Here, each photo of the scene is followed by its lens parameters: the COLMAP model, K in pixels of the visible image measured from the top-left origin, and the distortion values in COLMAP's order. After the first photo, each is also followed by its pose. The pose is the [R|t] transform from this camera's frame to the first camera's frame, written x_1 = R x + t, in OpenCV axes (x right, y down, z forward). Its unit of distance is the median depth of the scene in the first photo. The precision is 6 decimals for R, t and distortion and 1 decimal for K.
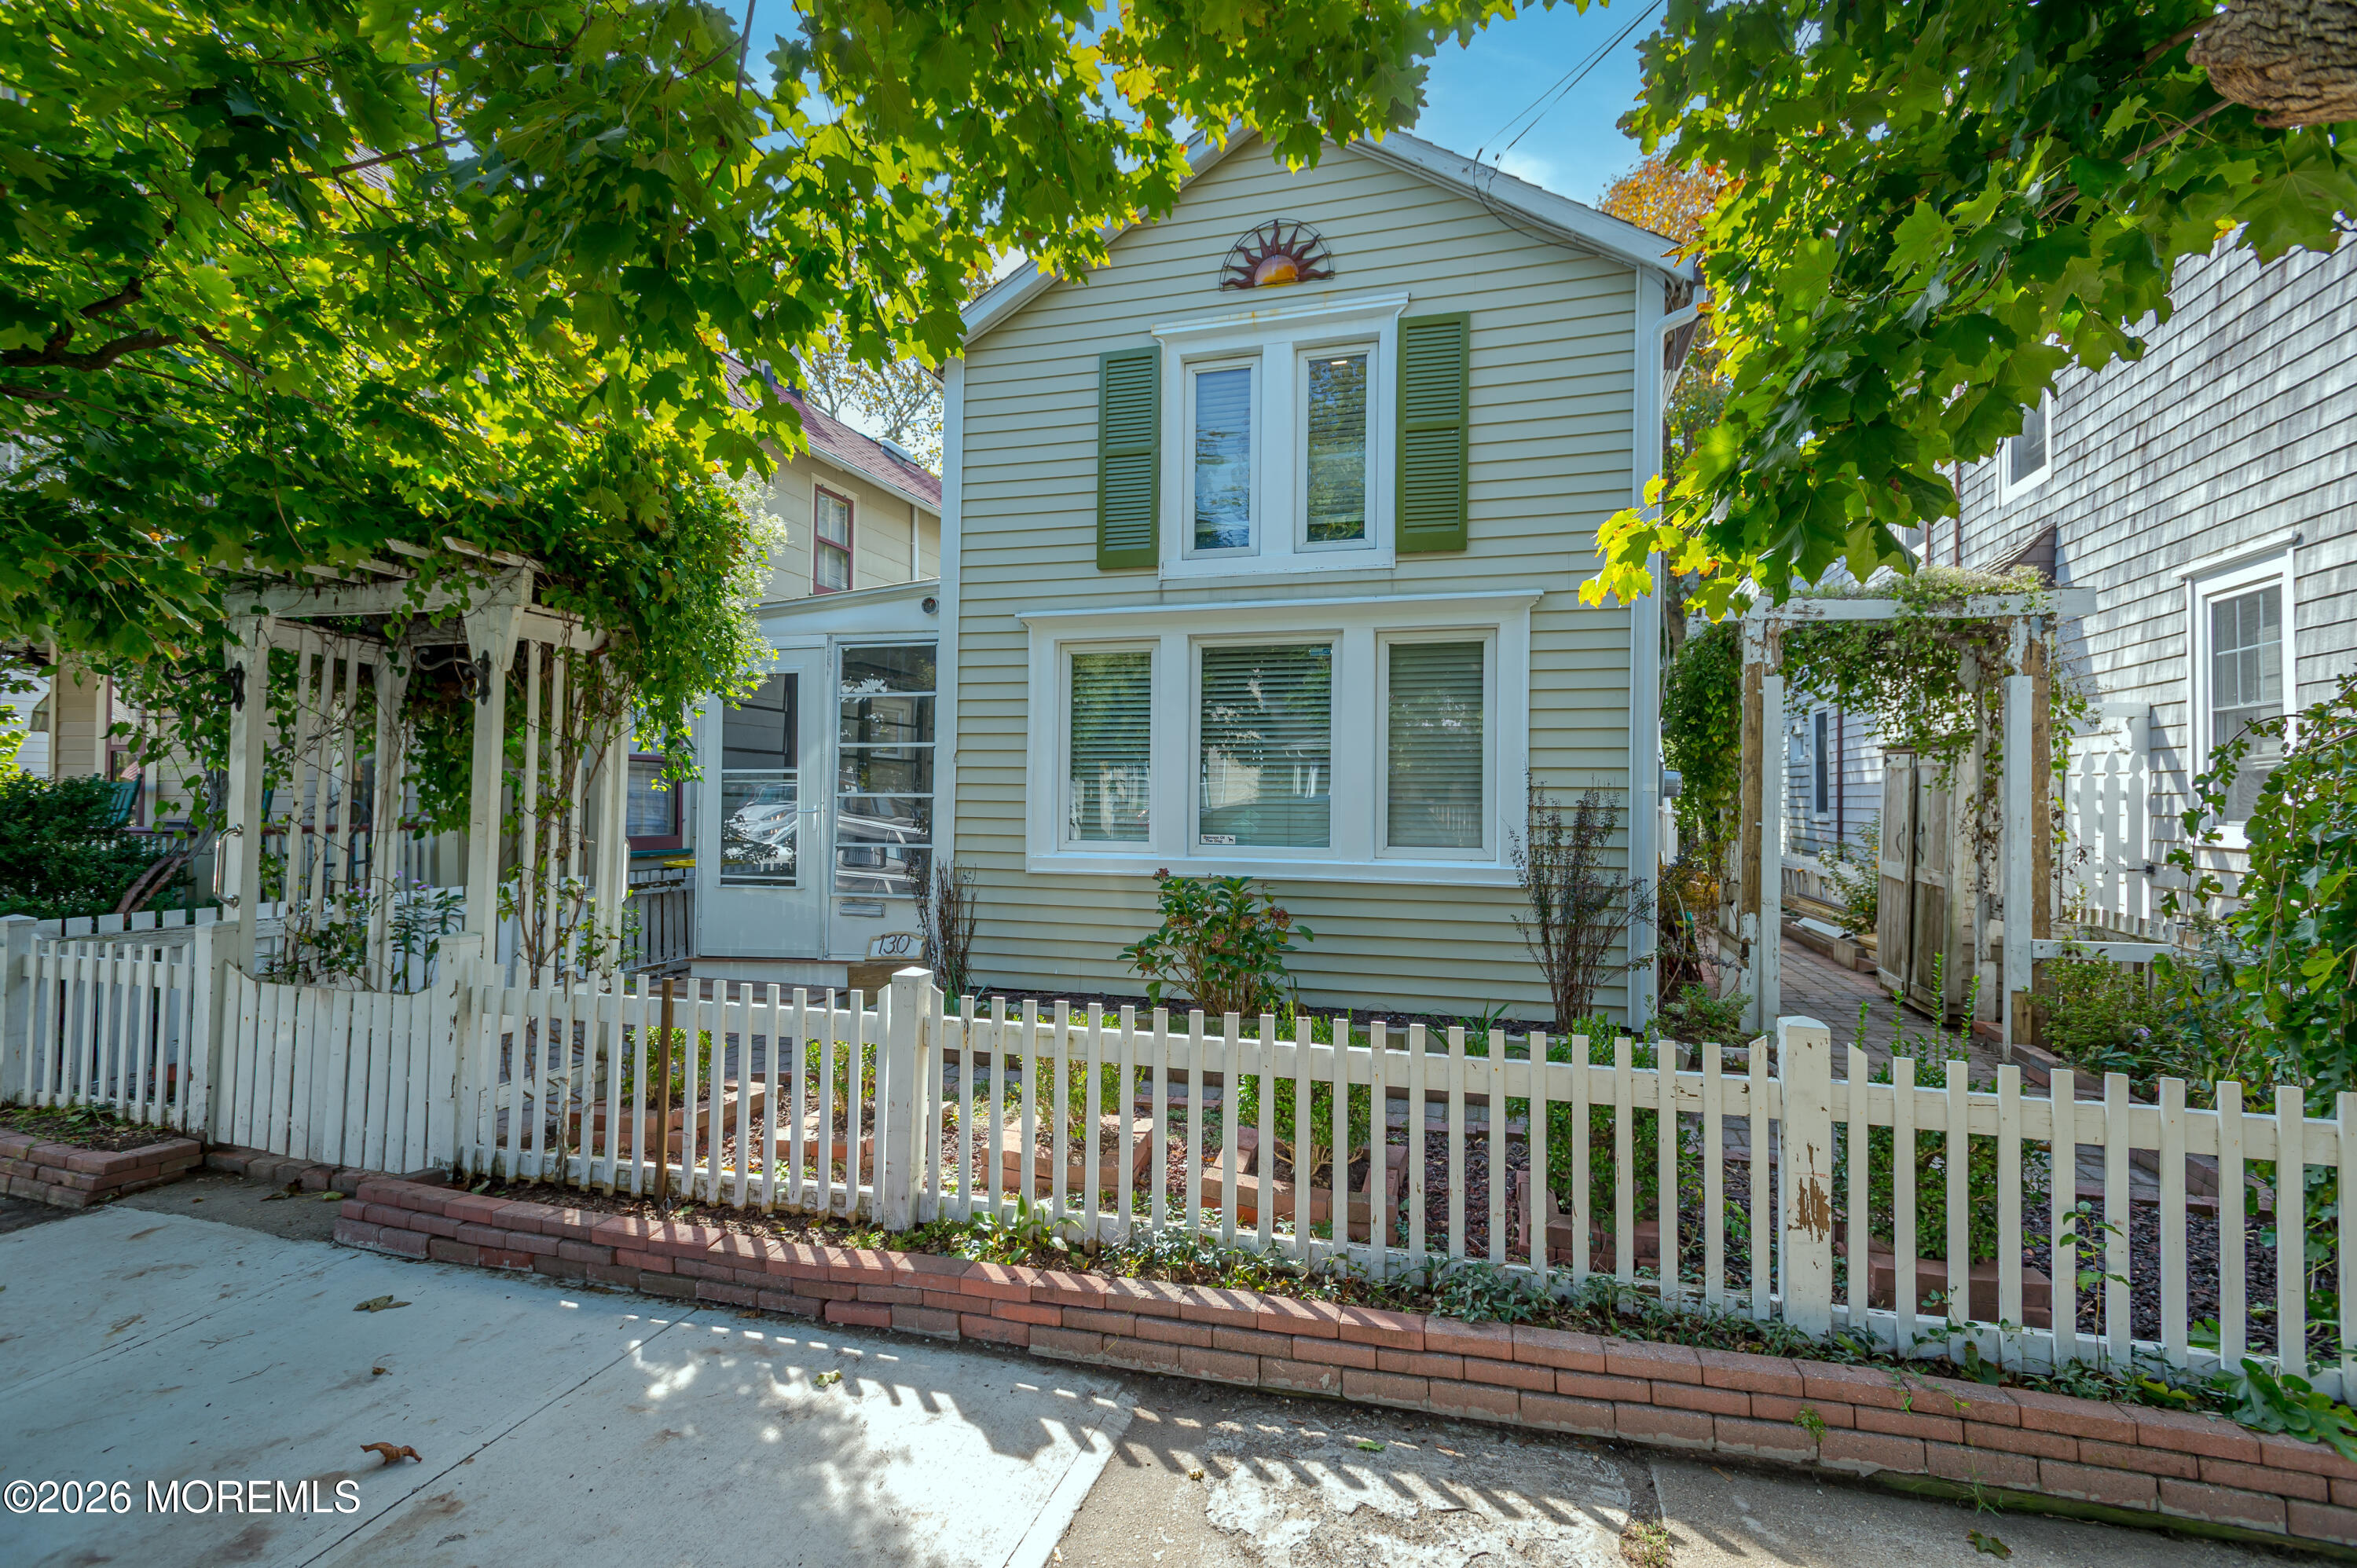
lens RADIAL K [[1088.5, 0, 1177.2], [0, 1088.5, 778.9], [0, 0, 1]] dist [0.013151, -0.004341]
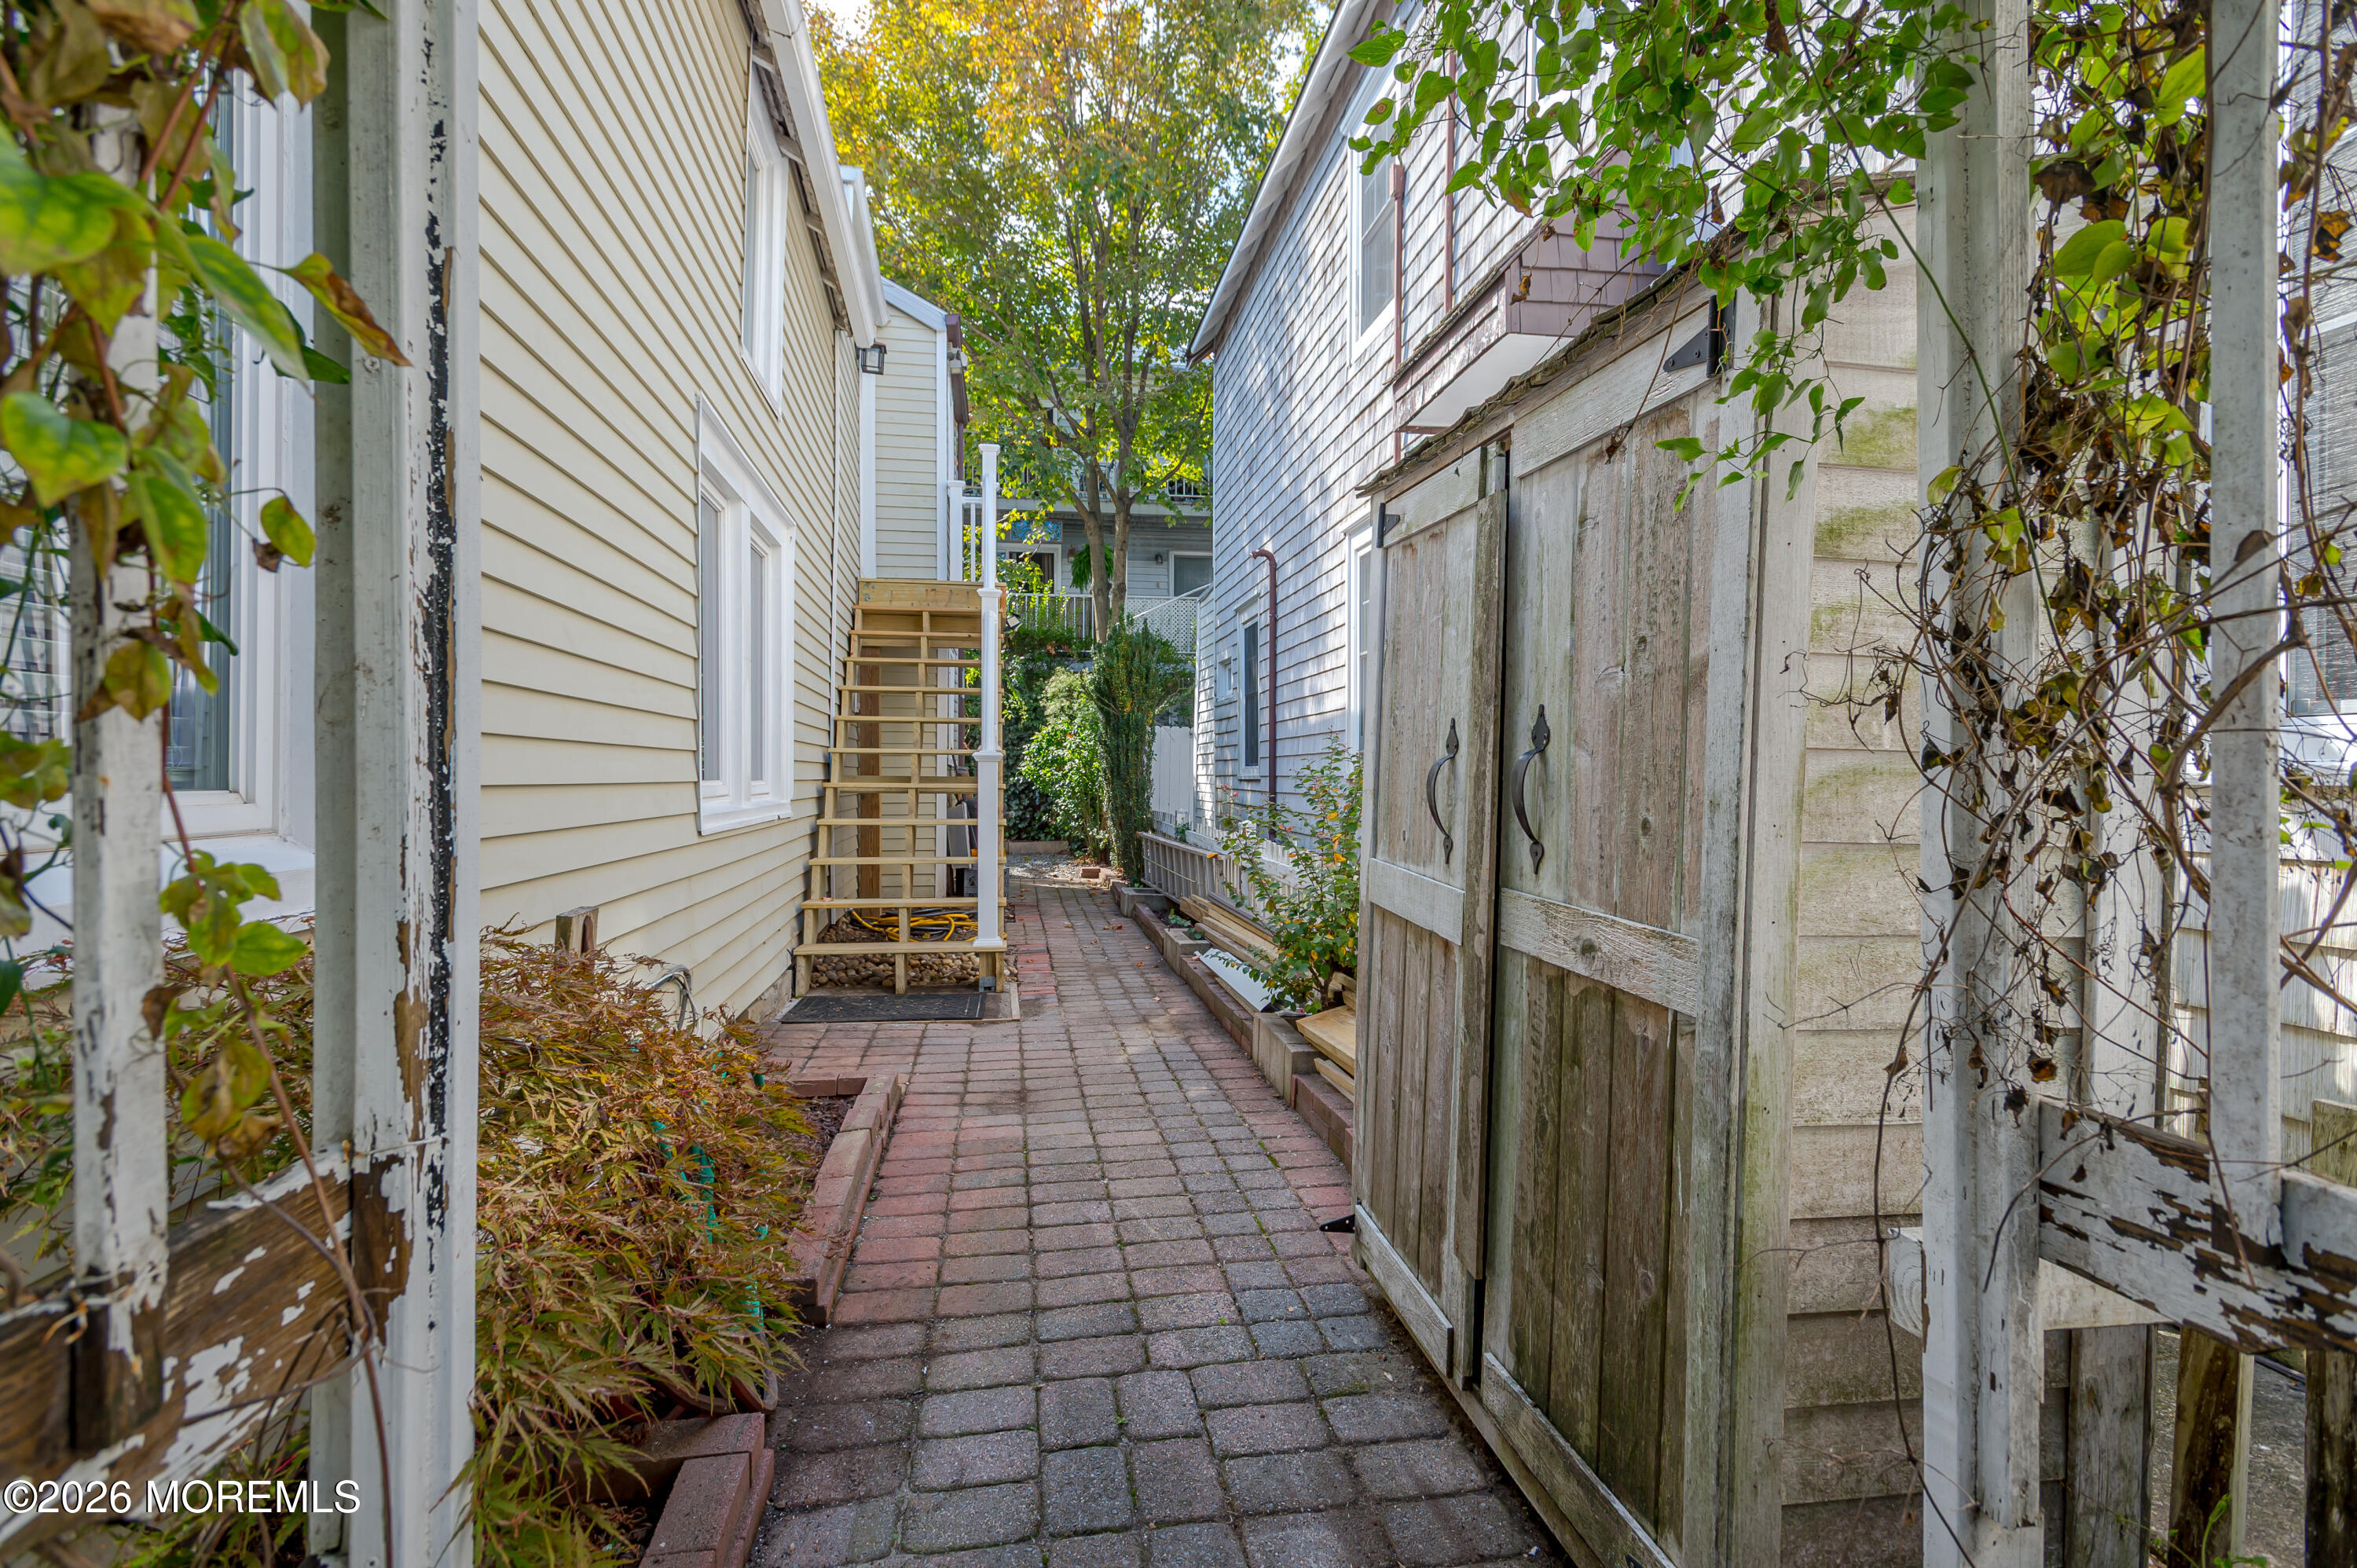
lens RADIAL K [[1088.5, 0, 1181.2], [0, 1088.5, 790.9], [0, 0, 1]] dist [0.013151, -0.004341]
pose [[0.898117, -0.015979, 0.439466, 0.370432], [0.001635, 0.999454, 0.032998, 0.036730], [-0.439753, -0.028918, 0.897653, 0.599958]]
